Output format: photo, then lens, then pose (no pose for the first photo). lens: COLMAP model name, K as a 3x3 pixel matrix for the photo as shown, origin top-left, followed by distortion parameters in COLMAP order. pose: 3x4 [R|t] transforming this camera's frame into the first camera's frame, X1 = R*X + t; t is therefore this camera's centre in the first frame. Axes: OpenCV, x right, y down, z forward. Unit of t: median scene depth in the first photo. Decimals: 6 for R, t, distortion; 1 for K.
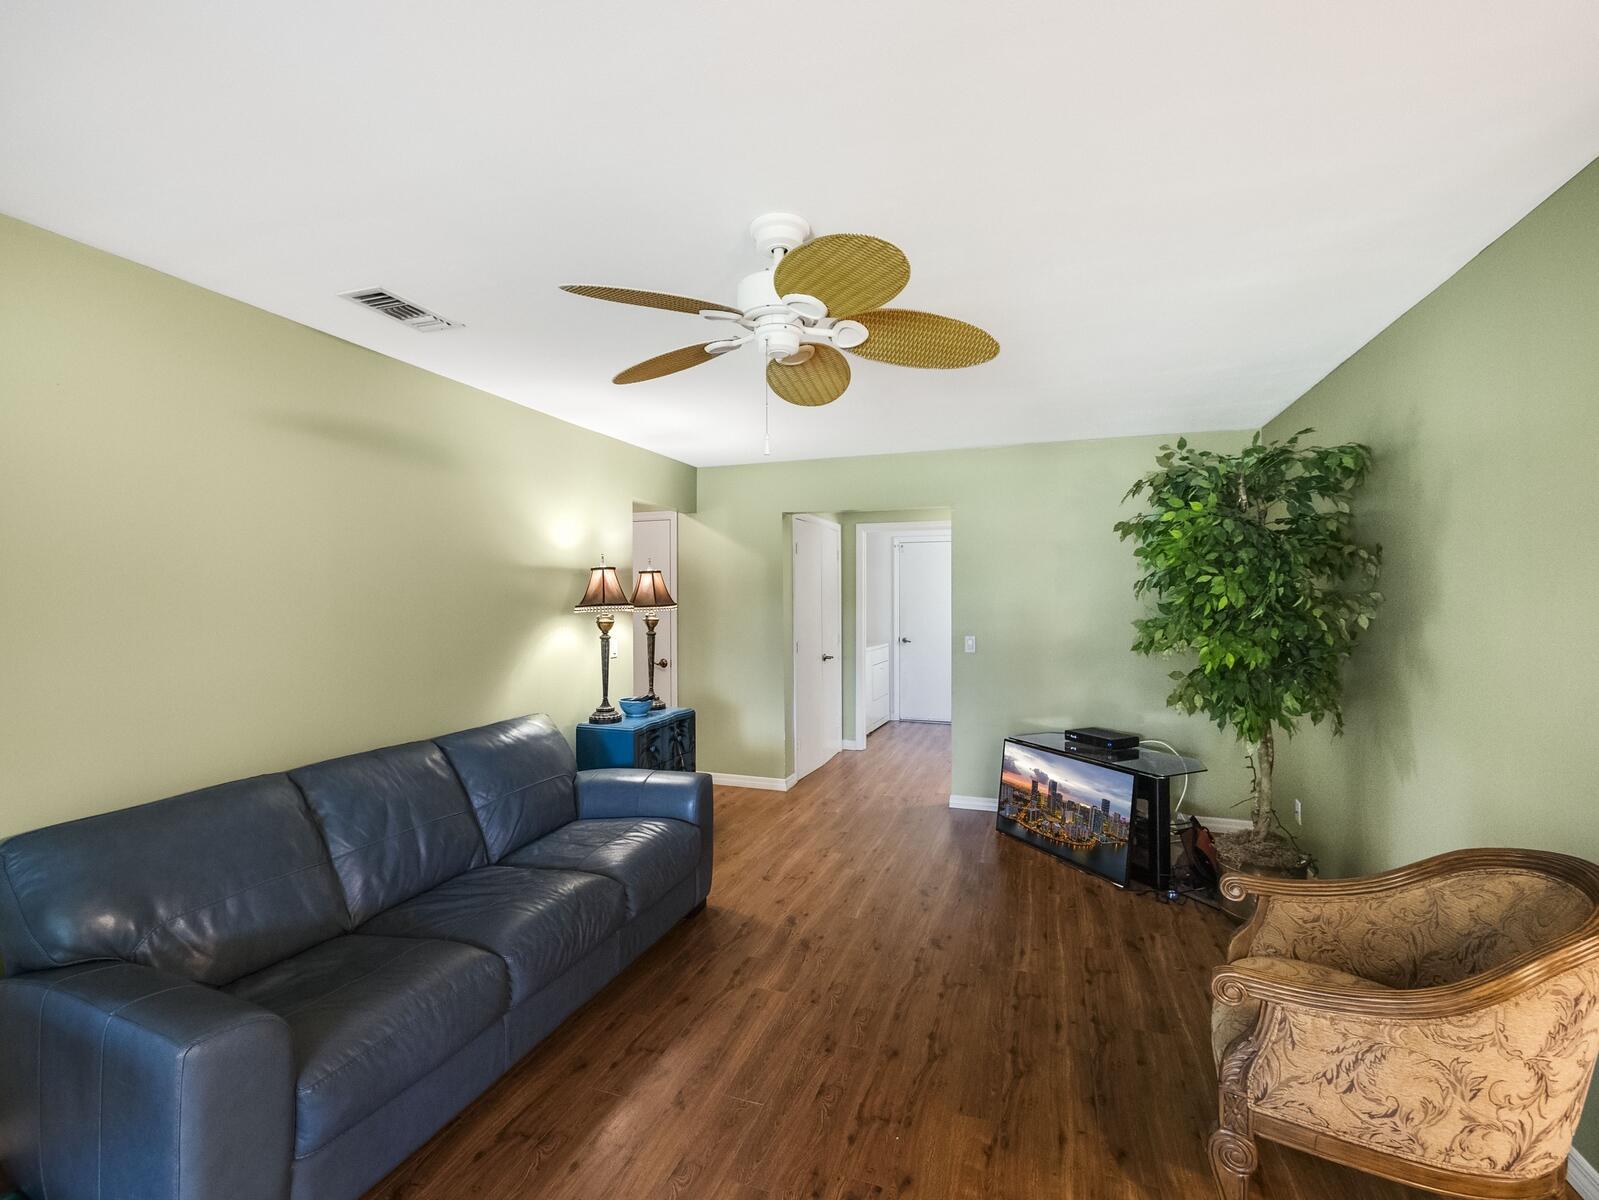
lens RADIAL K [[692.7, 0, 800.2], [0, 692.7, 589.8], [0, 0, 1]] dist [-0.005584, 0.000167]
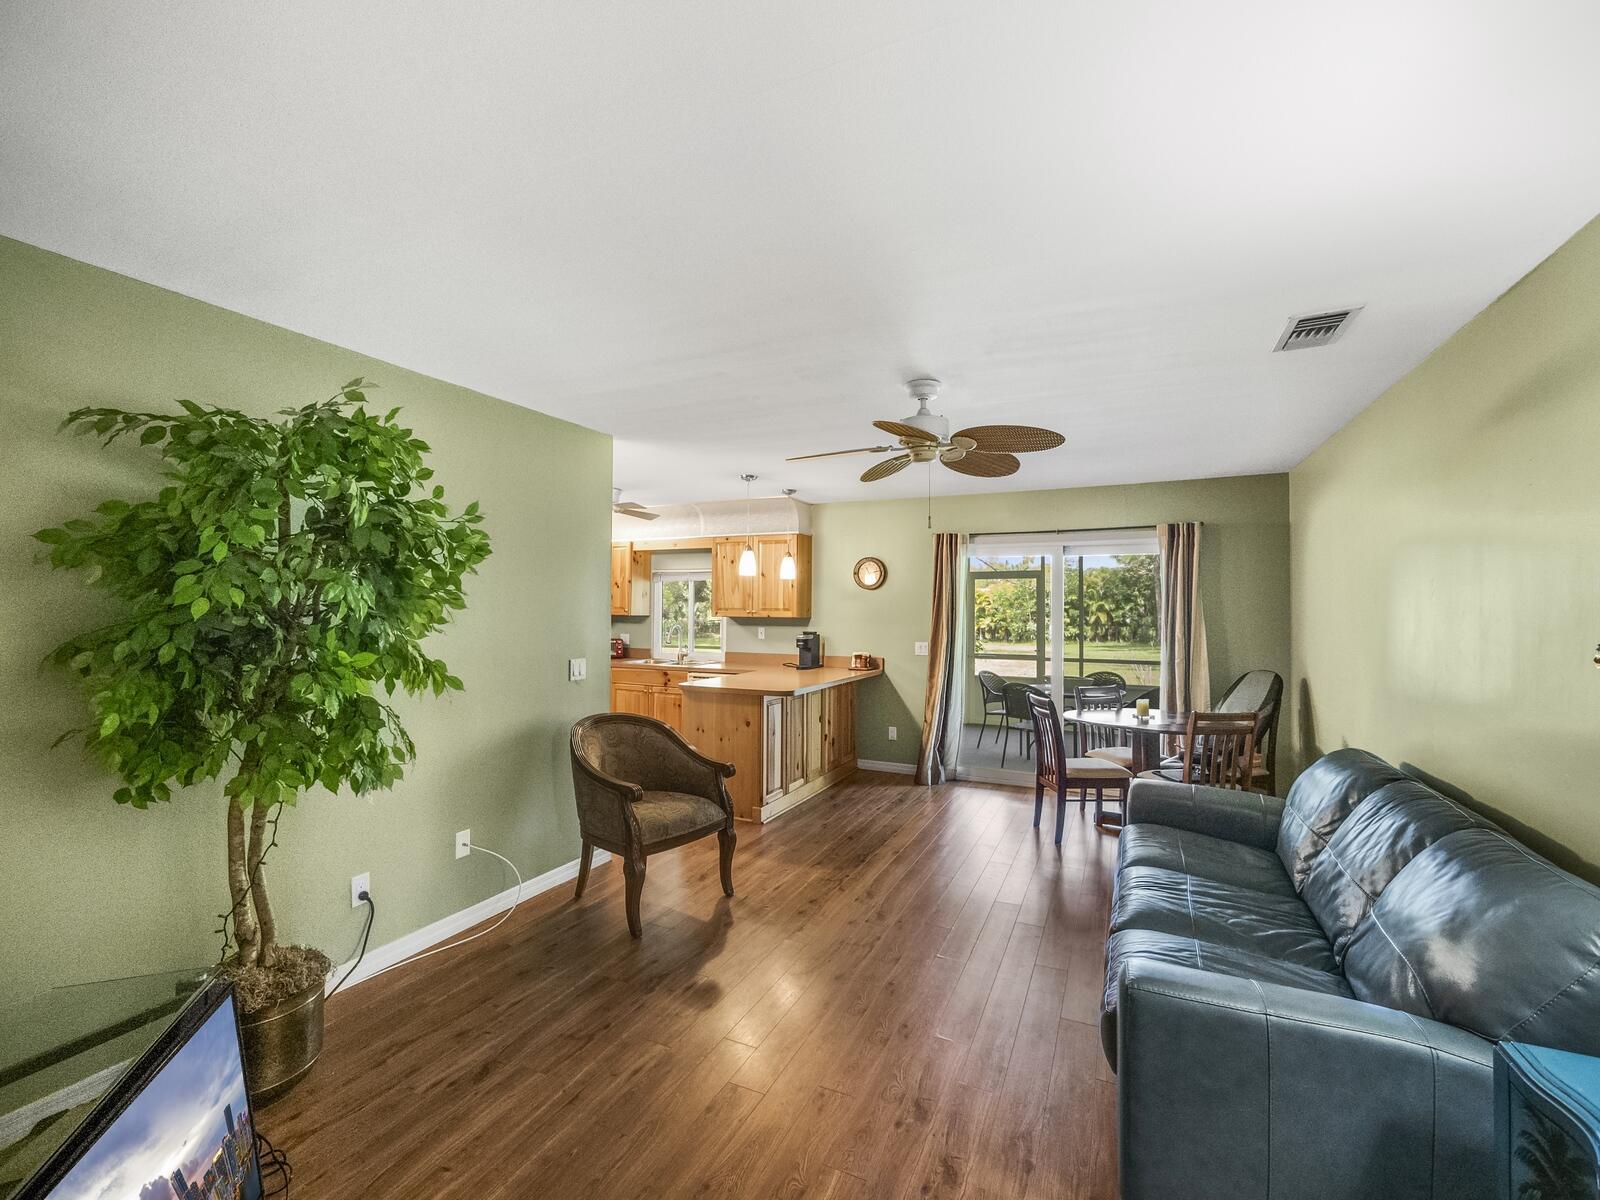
lens RADIAL K [[693.2, 0, 797.0], [0, 693.2, 607.3], [0, 0, 1]] dist [-0.005584, 0.000167]
pose [[-0.993417, -0.005259, 0.114435, 0.063231], [-0.006557, 0.999918, -0.010972, 0.009679], [-0.114368, -0.011650, -0.993370, 2.033487]]
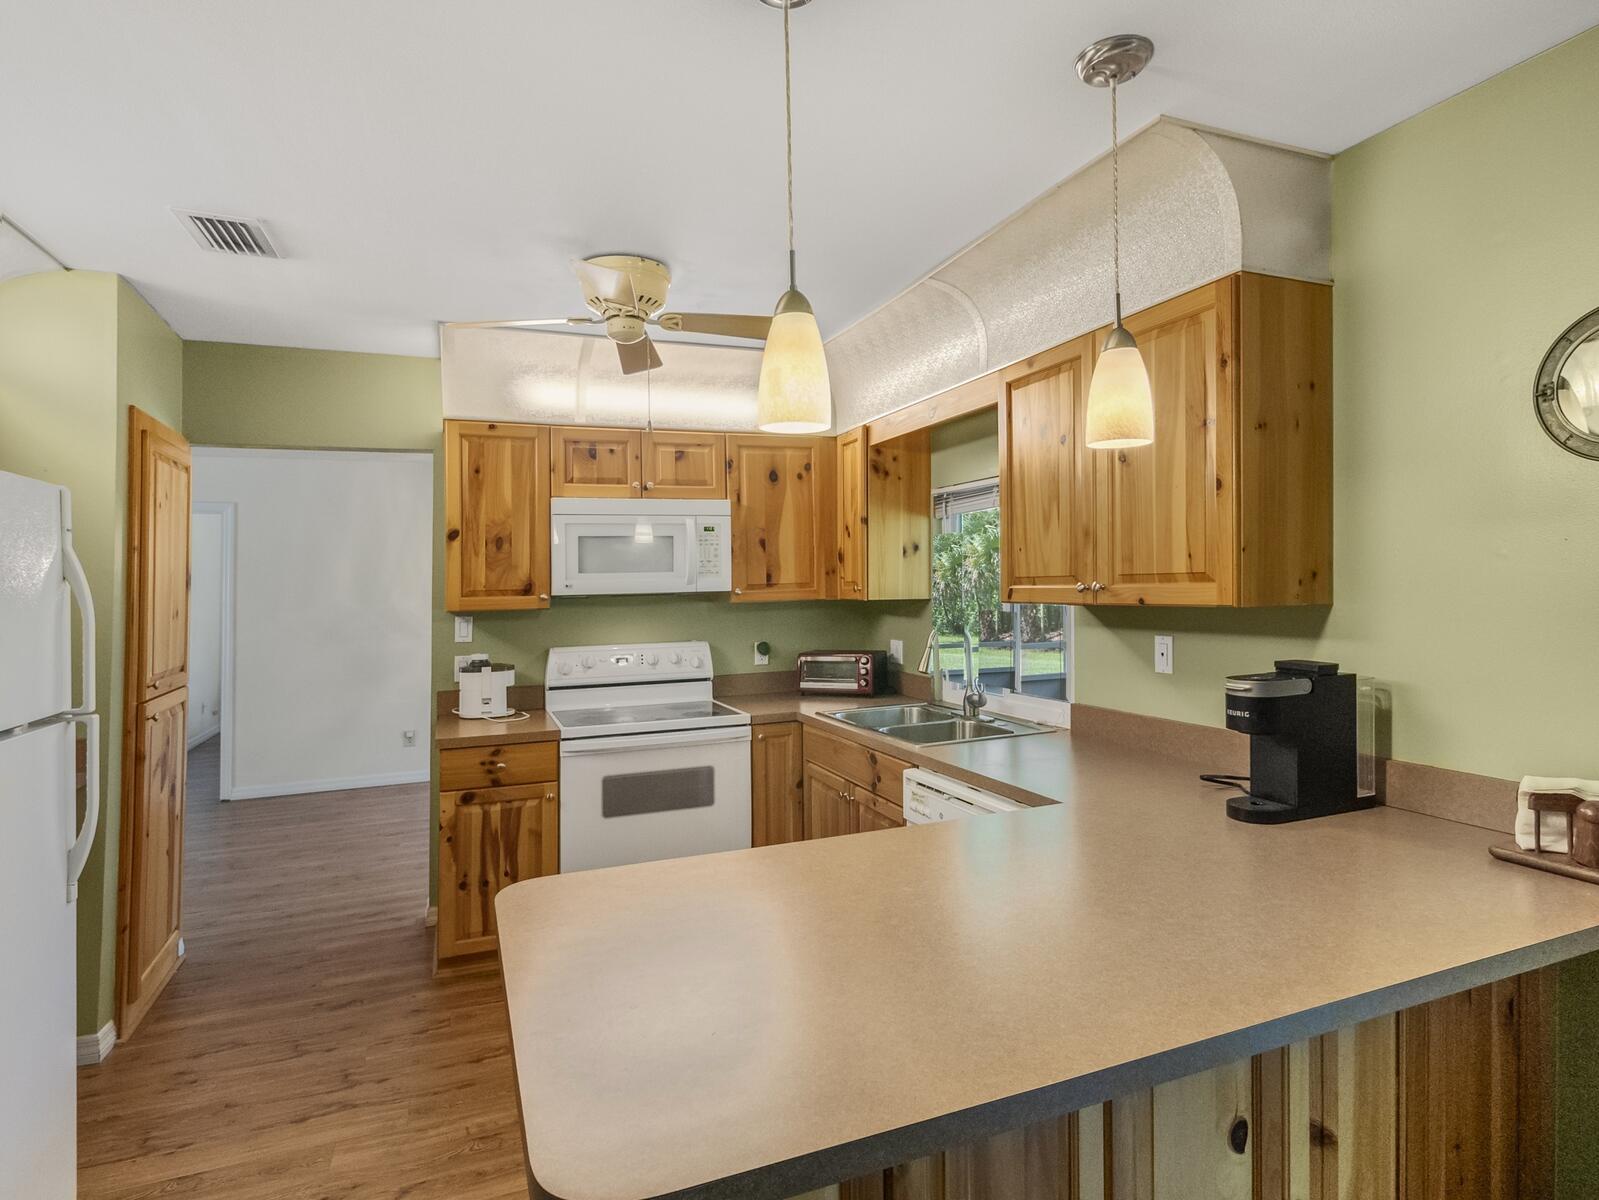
lens RADIAL K [[850.1, 0, 789.5], [0, 850.1, 605.5], [0, 0, 1]] dist [-0.007097, 0.003068]
pose [[-0.641290, -0.004089, 0.767288, 0.013401], [0.013551, 0.999769, 0.016653, -0.000845], [-0.767179, 0.021077, -0.641087, 0.296505]]
